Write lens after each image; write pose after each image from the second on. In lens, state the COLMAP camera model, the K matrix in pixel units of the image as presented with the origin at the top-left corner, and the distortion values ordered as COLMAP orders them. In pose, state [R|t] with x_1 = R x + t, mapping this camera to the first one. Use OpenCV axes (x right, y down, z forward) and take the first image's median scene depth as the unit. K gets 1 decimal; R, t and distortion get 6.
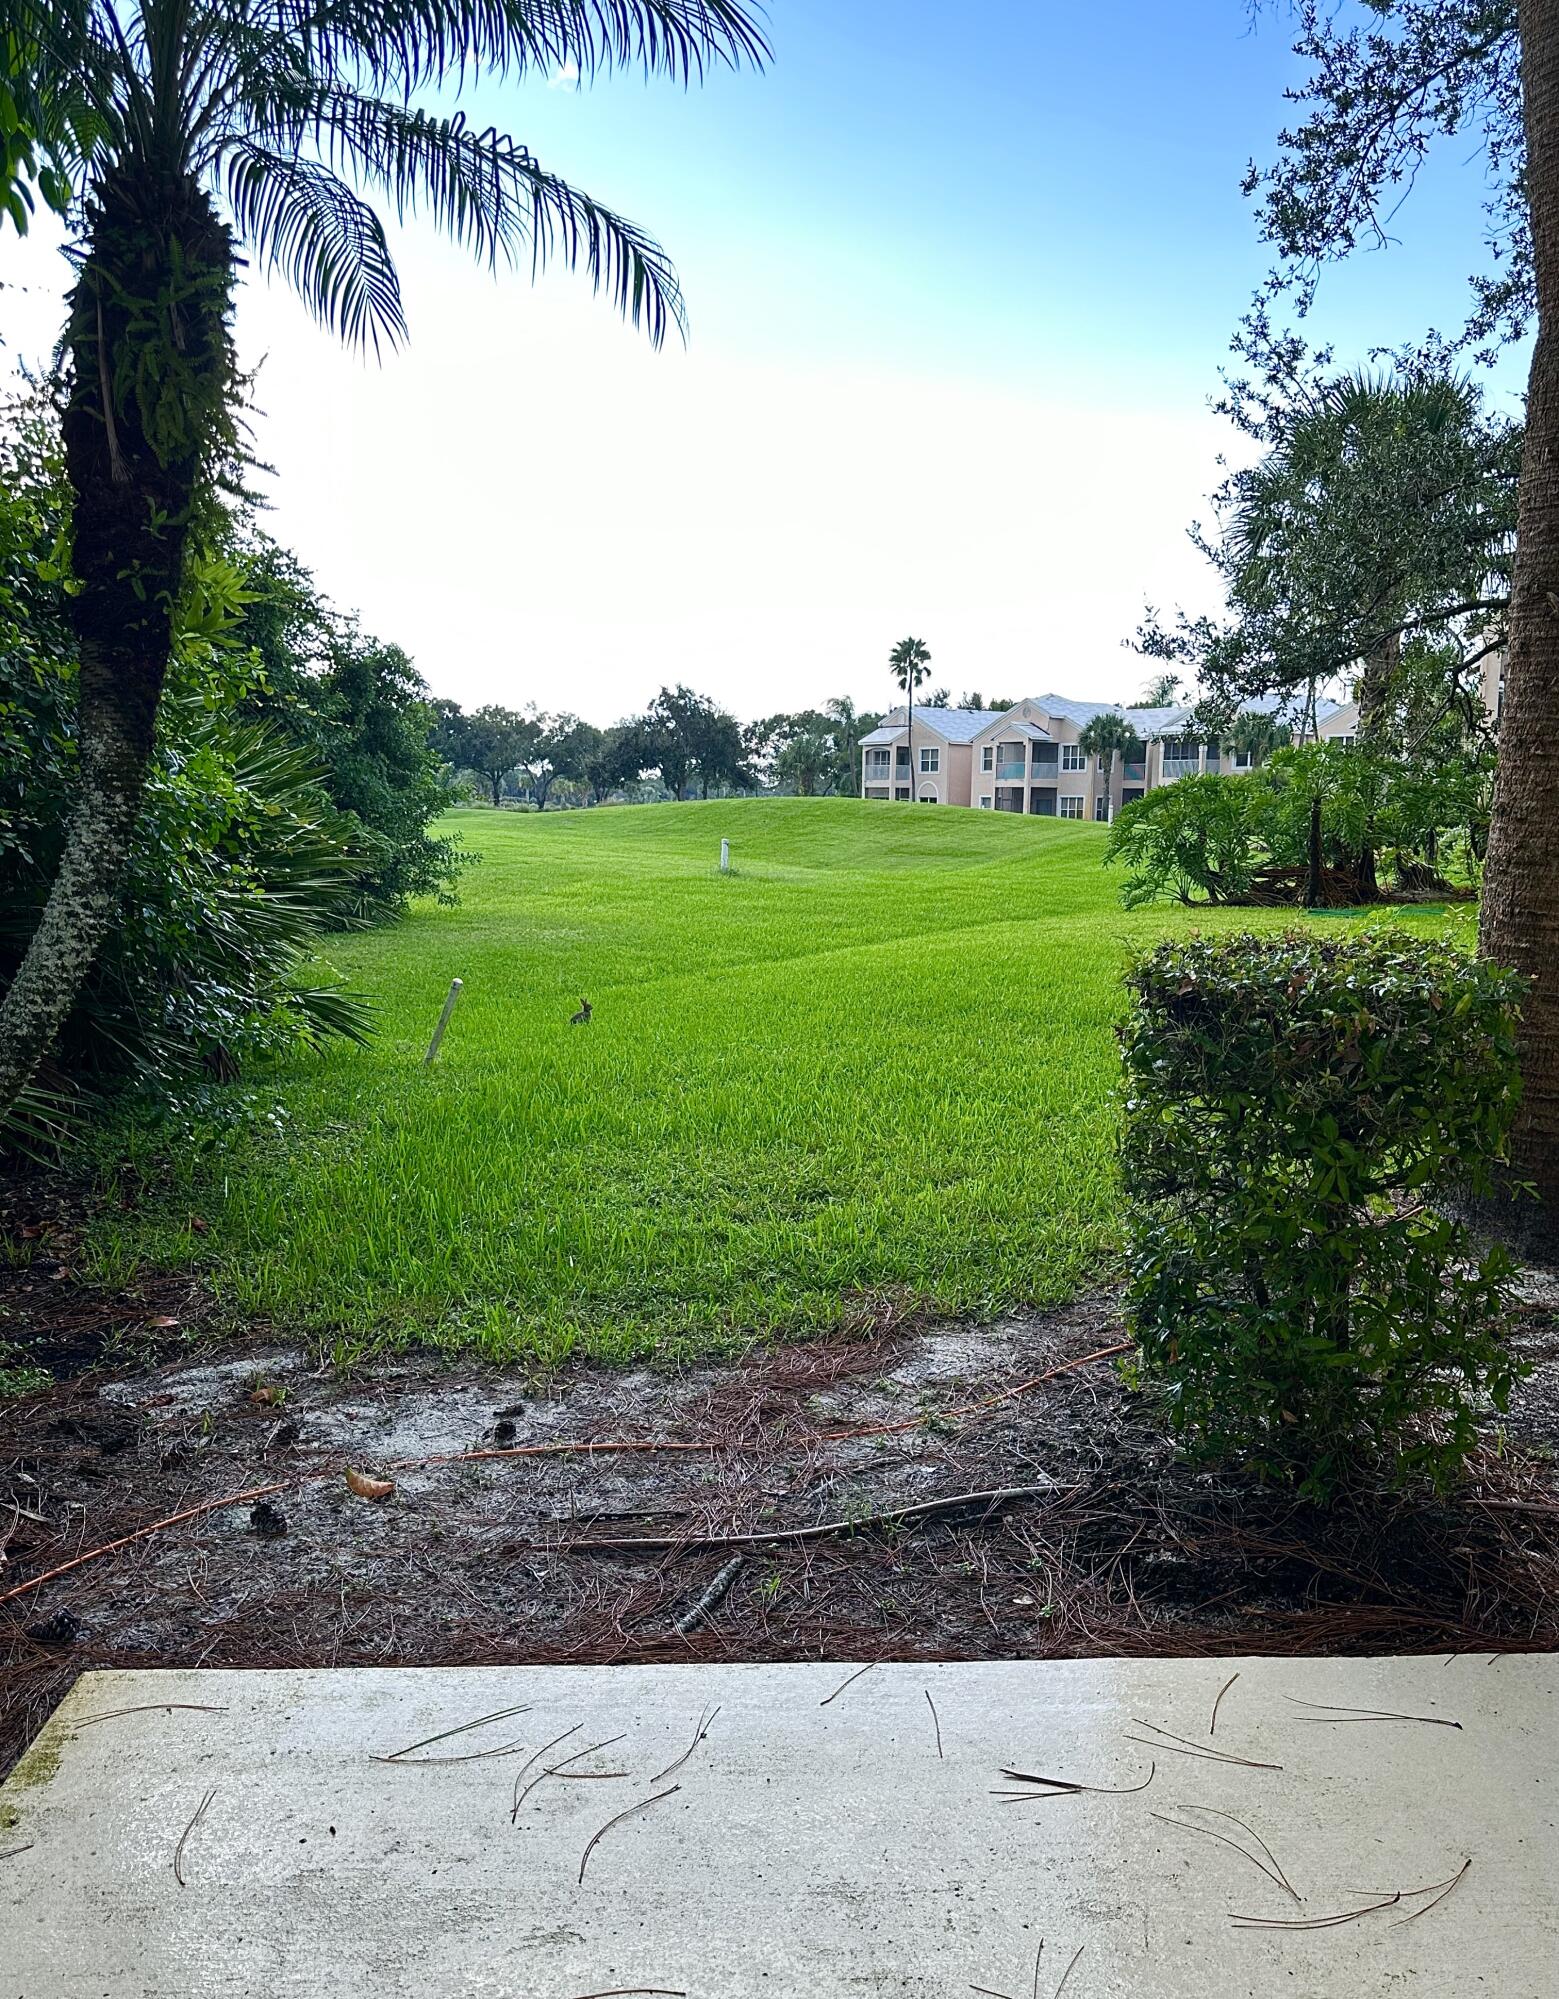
lens RADIAL K [[1629.4, 0, 779.5], [0, 1629.4, 999.5], [0, 0, 1]] dist [0.120678, 0.000493]
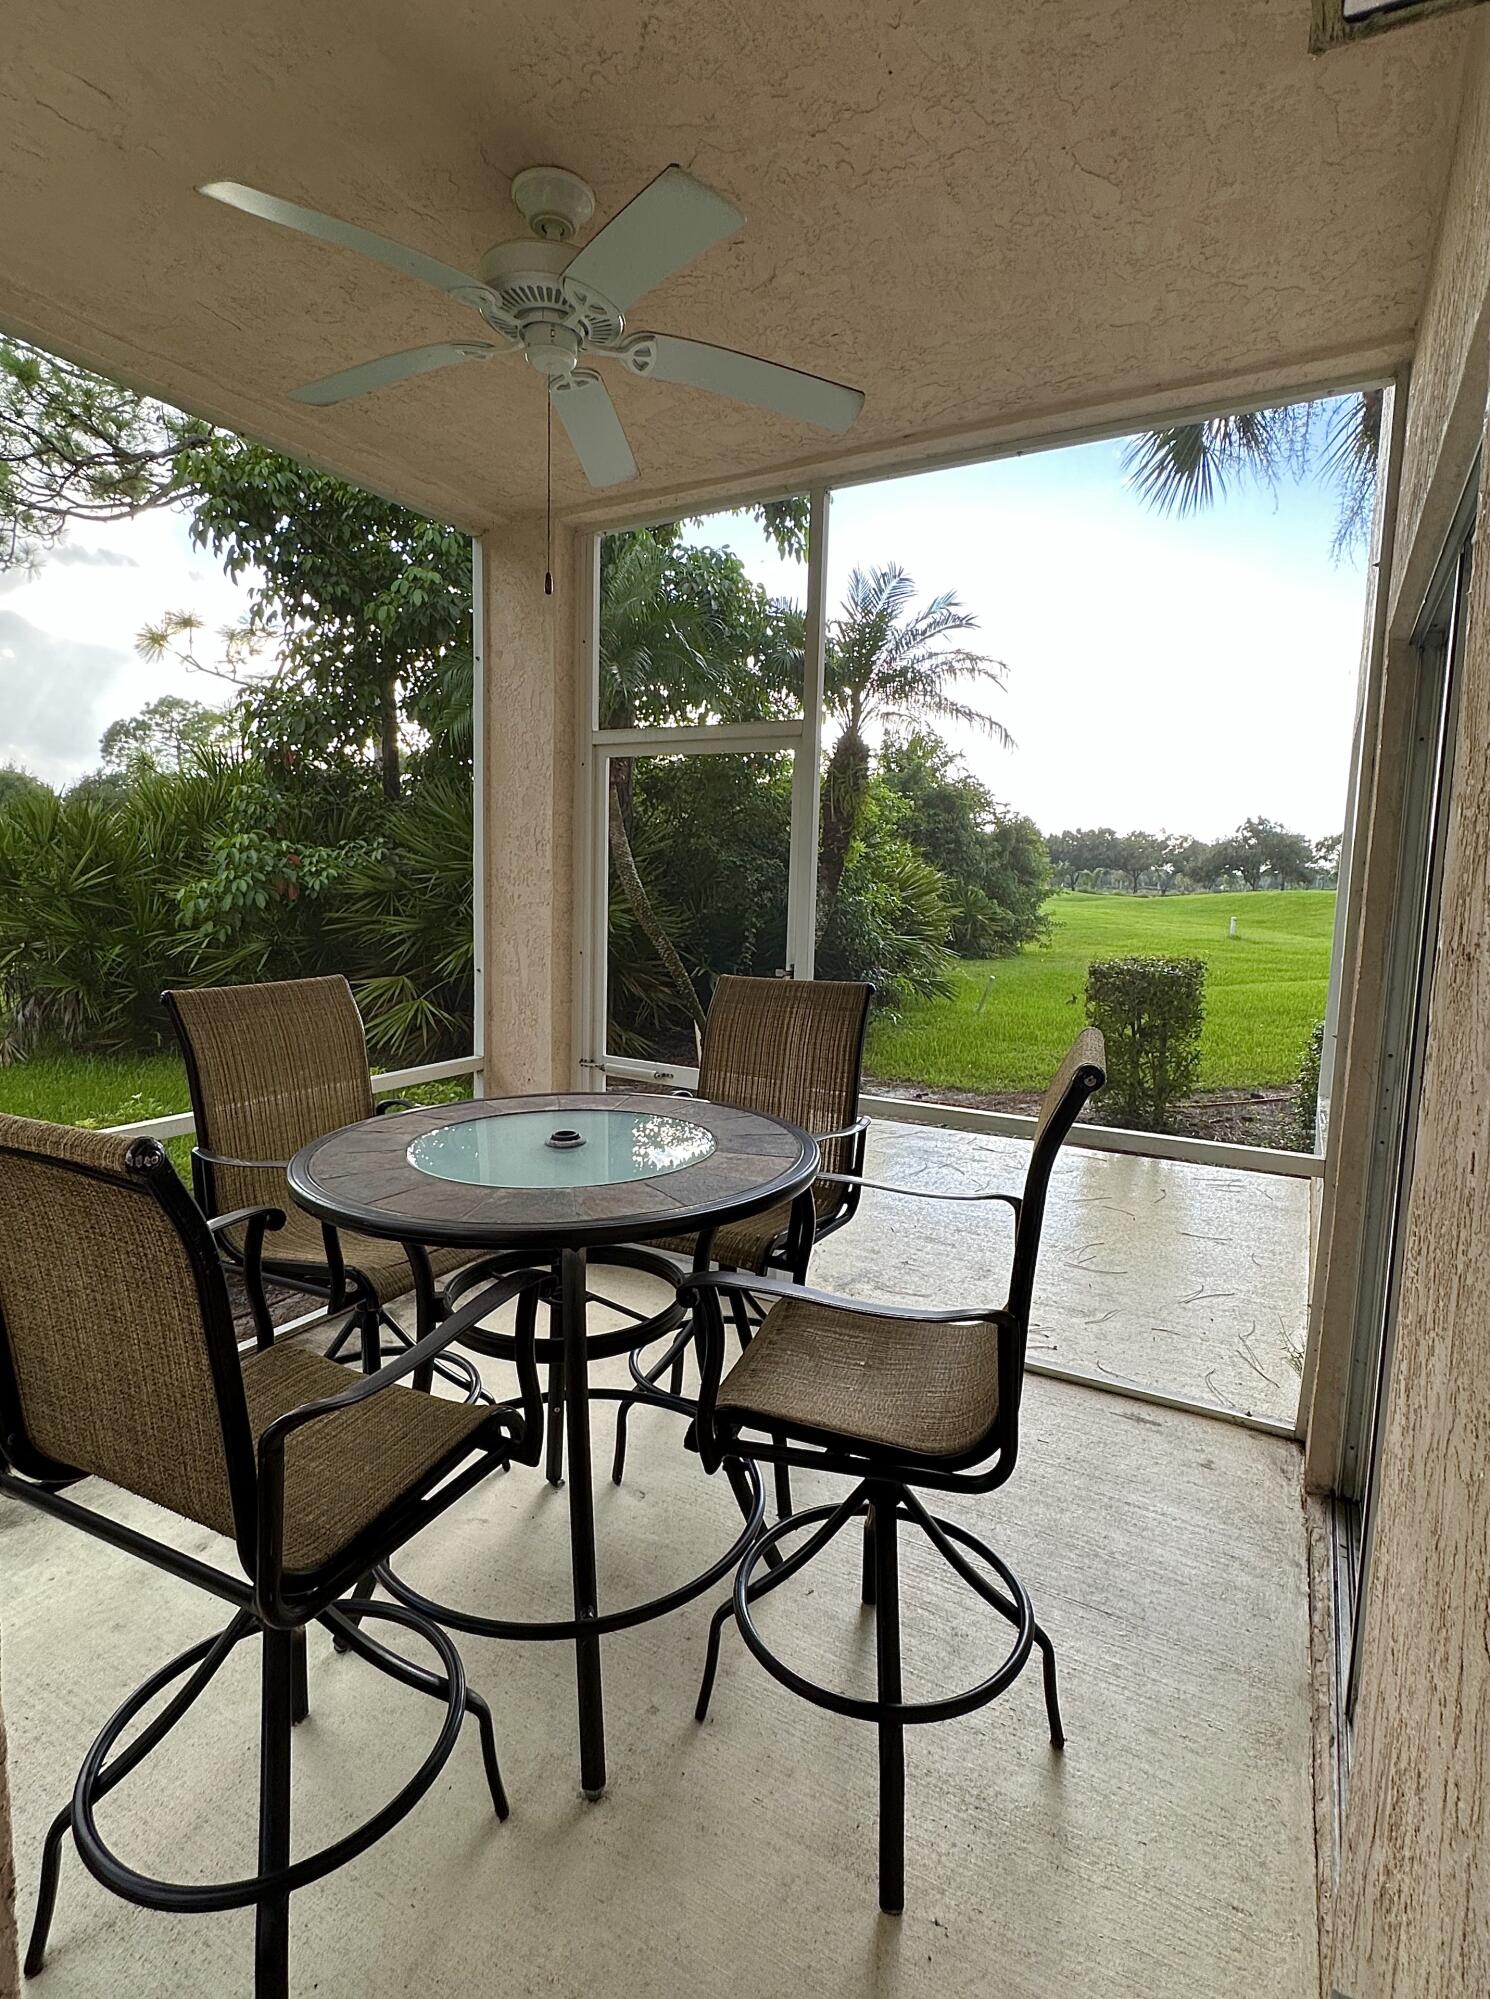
lens RADIAL K [[1005.1, 0, 745.0], [0, 1005.1, 999.5], [0, 0, 1]] dist [-0.000067, -0.000033]
pose [[0.848722, 0.069295, -0.524280, 0.079150], [-0.073591, 0.997208, 0.012671, 0.008449], [0.523694, 0.027828, 0.851452, -0.123049]]
